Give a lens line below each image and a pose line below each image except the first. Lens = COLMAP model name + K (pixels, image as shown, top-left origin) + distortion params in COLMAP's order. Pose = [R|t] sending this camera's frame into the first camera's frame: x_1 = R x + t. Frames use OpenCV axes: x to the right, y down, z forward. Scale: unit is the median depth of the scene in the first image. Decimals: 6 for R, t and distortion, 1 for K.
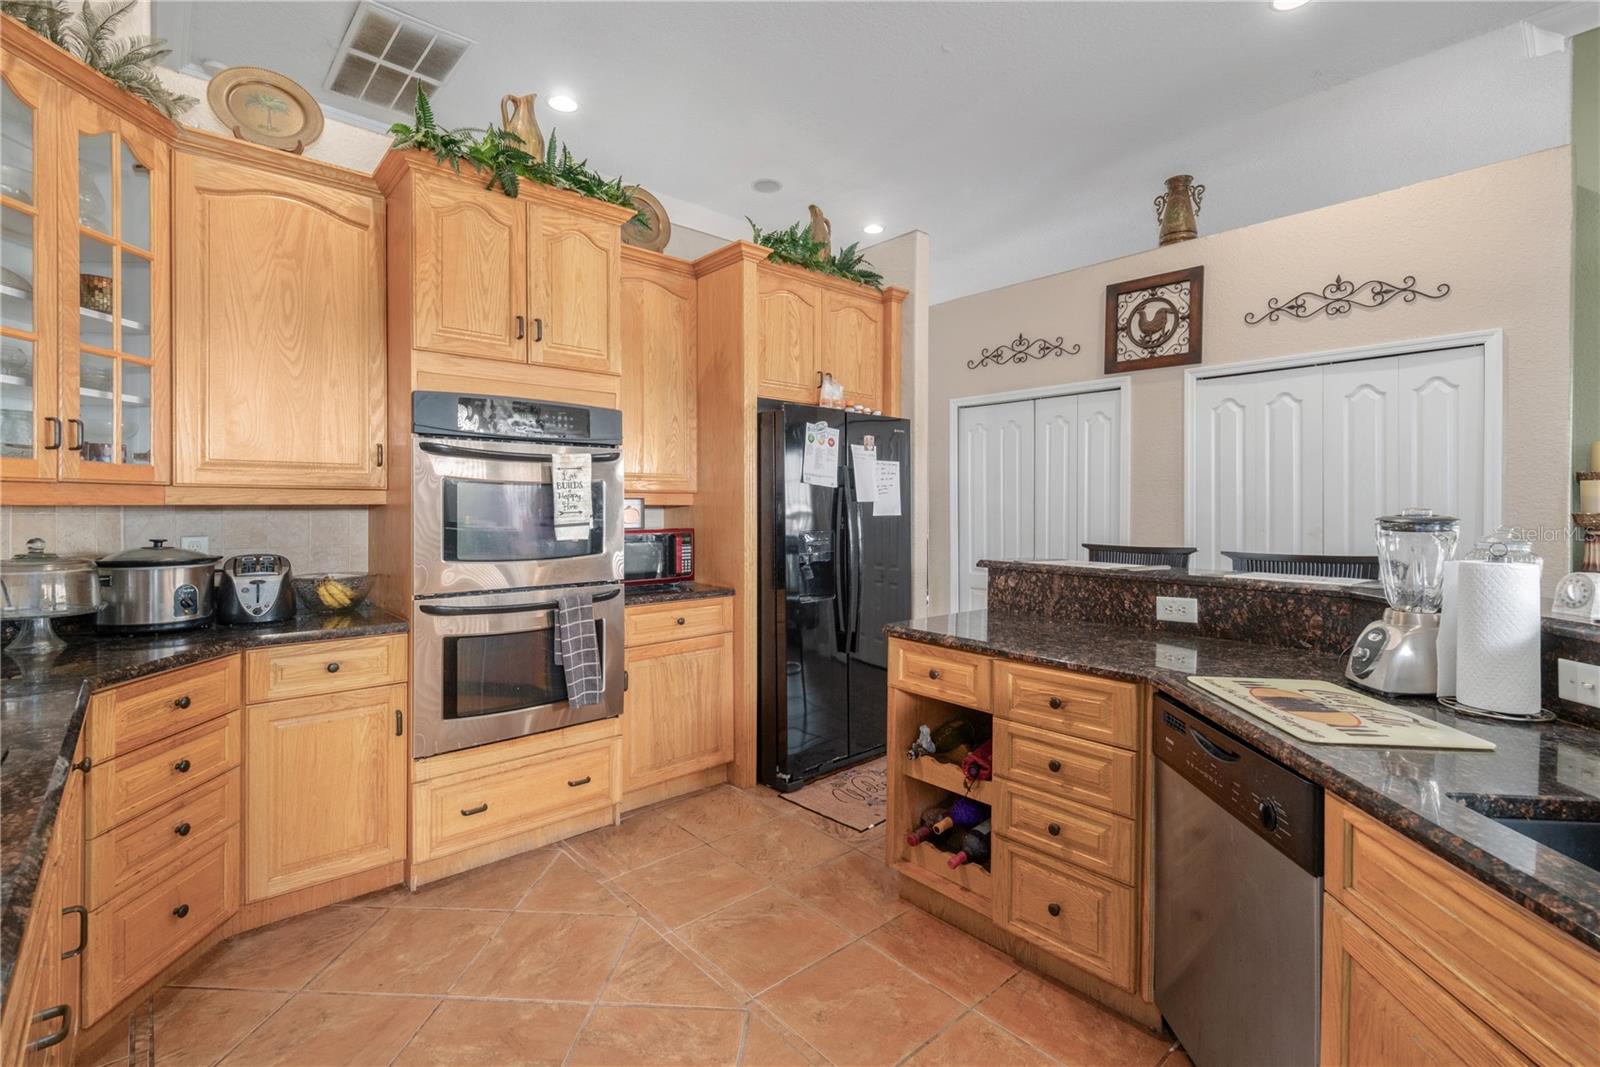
lens RADIAL K [[726.8, 0, 797.2], [0, 726.8, 520.5], [0, 0, 1]] dist [0.022671, -0.012083]
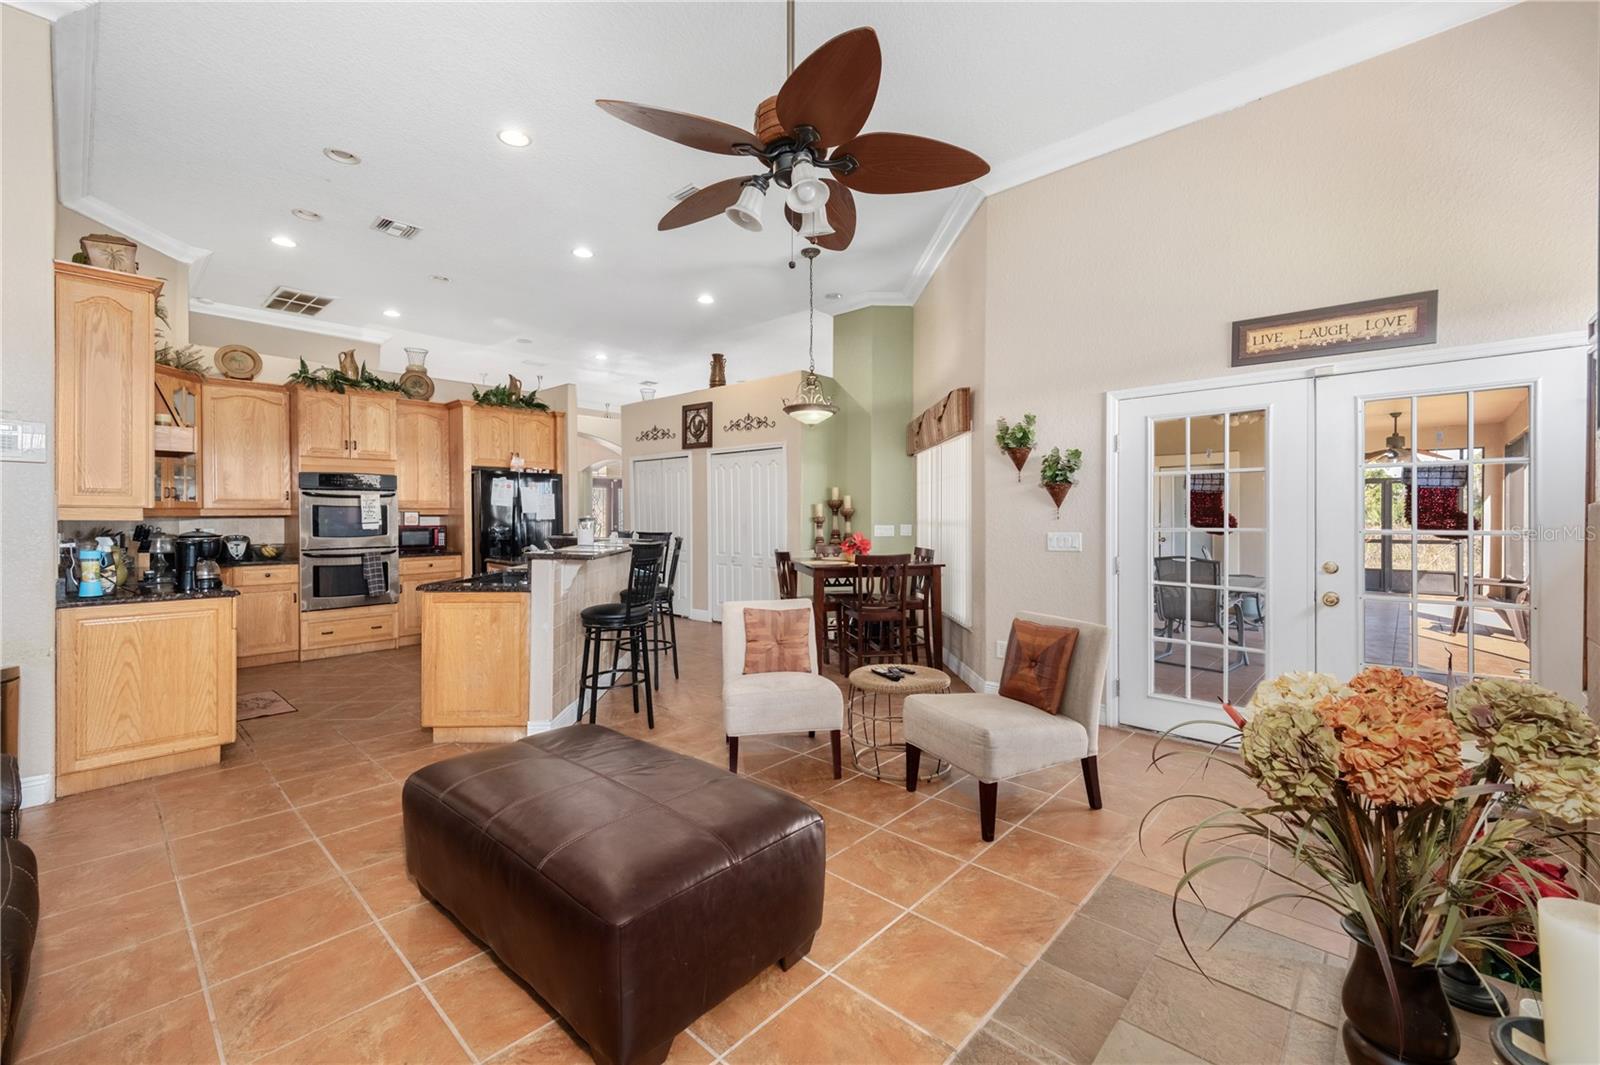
lens RADIAL K [[653.5, 0, 800.0], [0, 653.5, 532.5], [0, 0, 1]] dist [0.002123, -0.000123]
pose [[0.993813, -0.005583, 0.110927, 0.881953], [0.004713, 0.999956, 0.008103, 0.026416], [-0.110968, -0.007530, 0.993795, -1.356967]]
